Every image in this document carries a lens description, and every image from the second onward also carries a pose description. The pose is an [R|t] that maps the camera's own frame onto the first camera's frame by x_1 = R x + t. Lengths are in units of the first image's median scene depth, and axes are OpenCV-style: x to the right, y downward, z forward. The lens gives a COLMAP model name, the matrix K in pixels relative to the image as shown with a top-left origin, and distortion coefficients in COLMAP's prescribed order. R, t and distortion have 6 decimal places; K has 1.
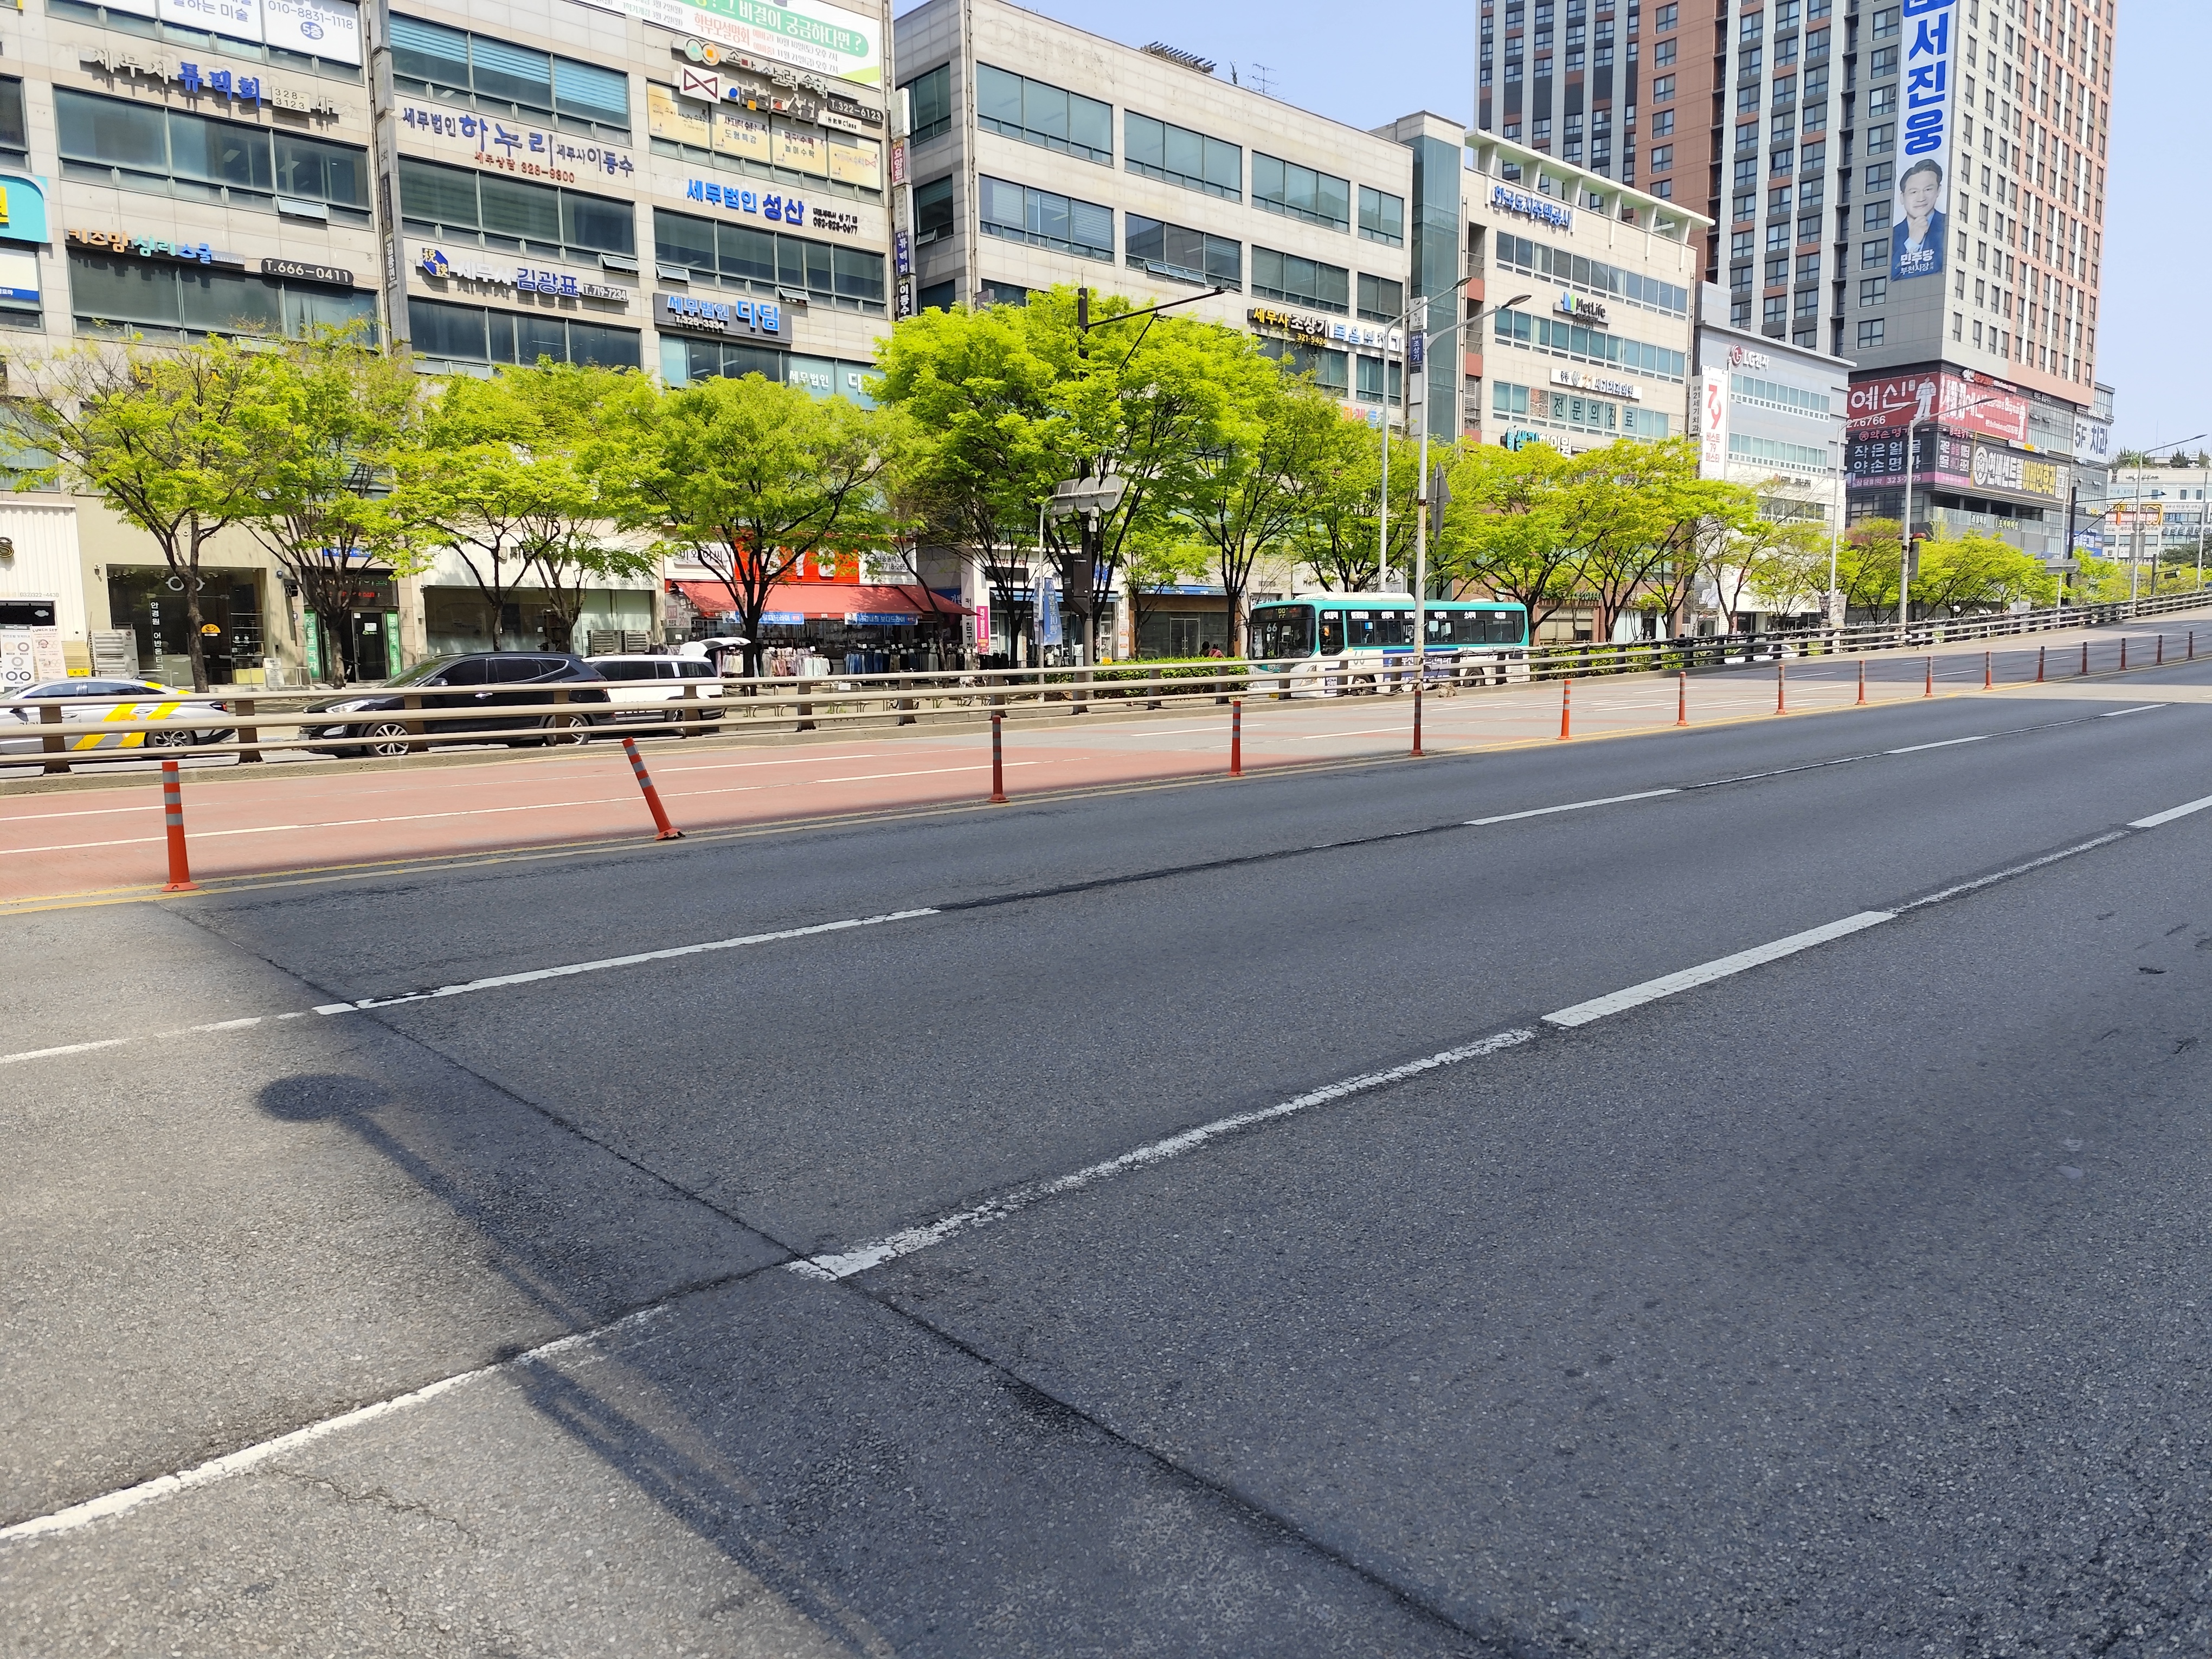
lens RADIAL K [[1508.1, 0, 1142.5], [0, 1508.1, 831.6], [0, 0, 1]] dist [0.045445, -0.042420]
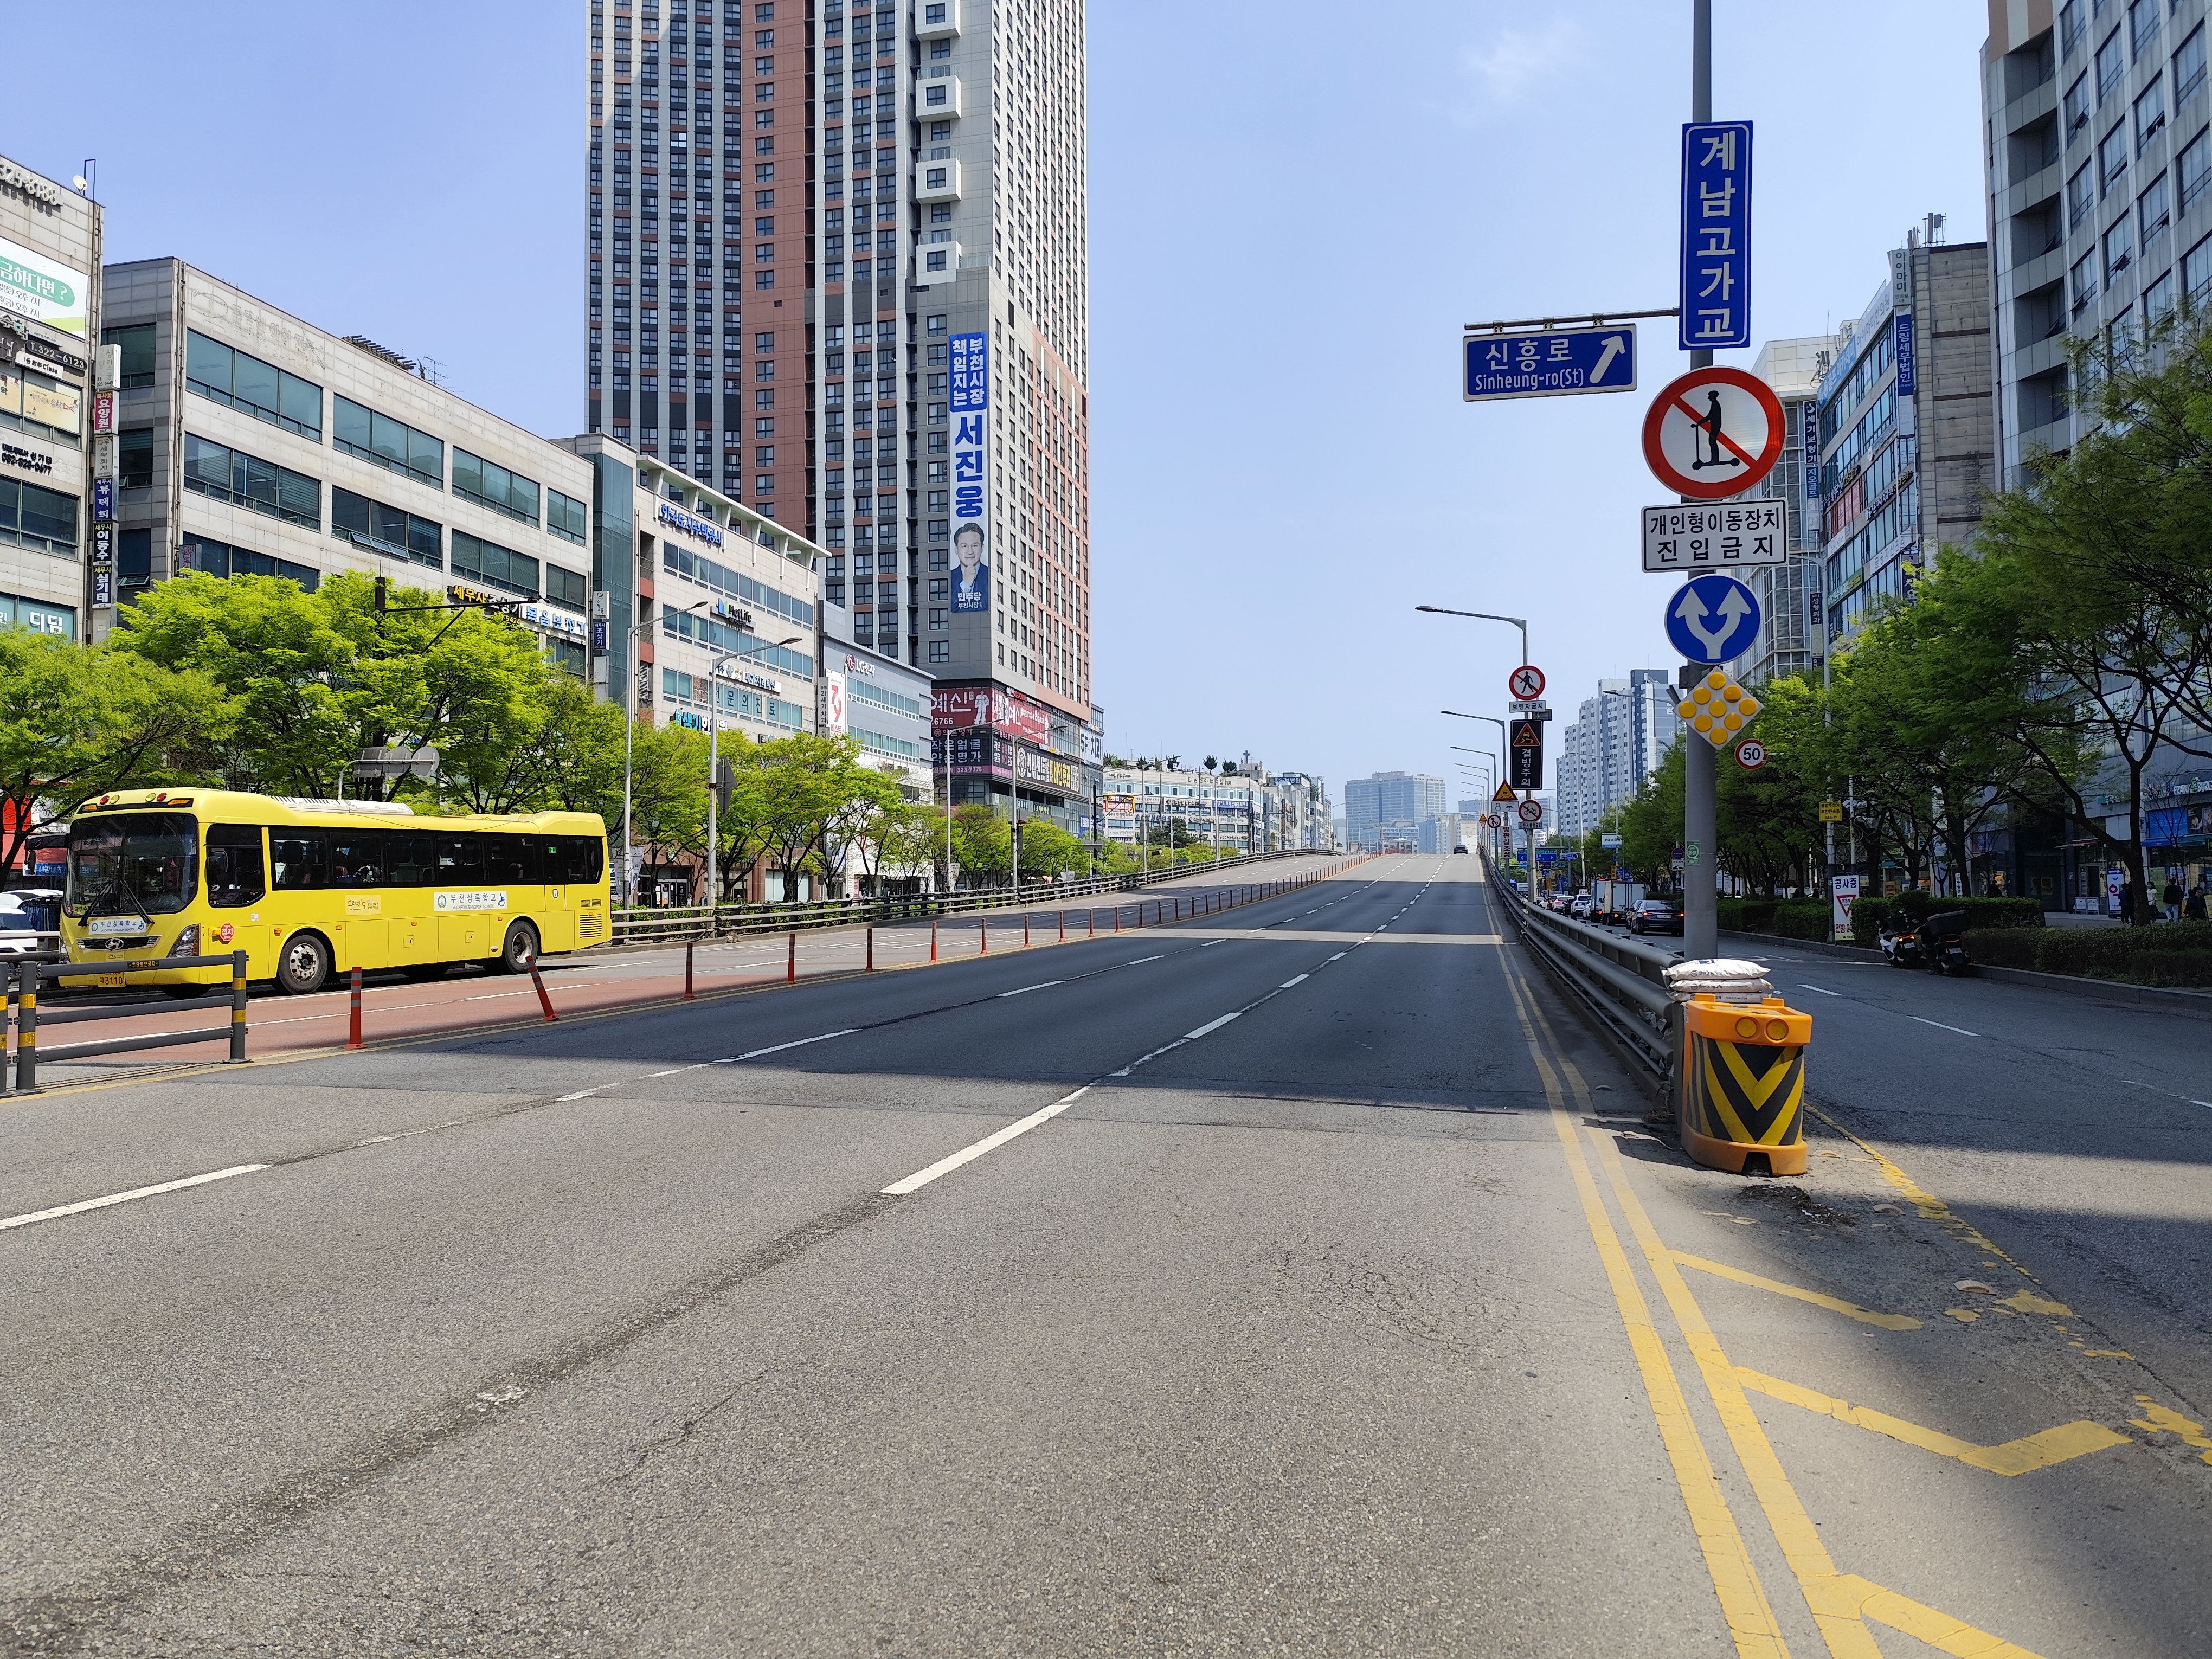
lens RADIAL K [[1508.1, 0, 1104.4], [0, 1508.1, 832.5], [0, 0, 1]] dist [0.045445, -0.042420]
pose [[0.841880, 0.031128, 0.538767, -0.090025], [0.059773, 0.986814, -0.150415, 0.010987], [-0.536345, 0.158835, 0.828918, -0.081987]]
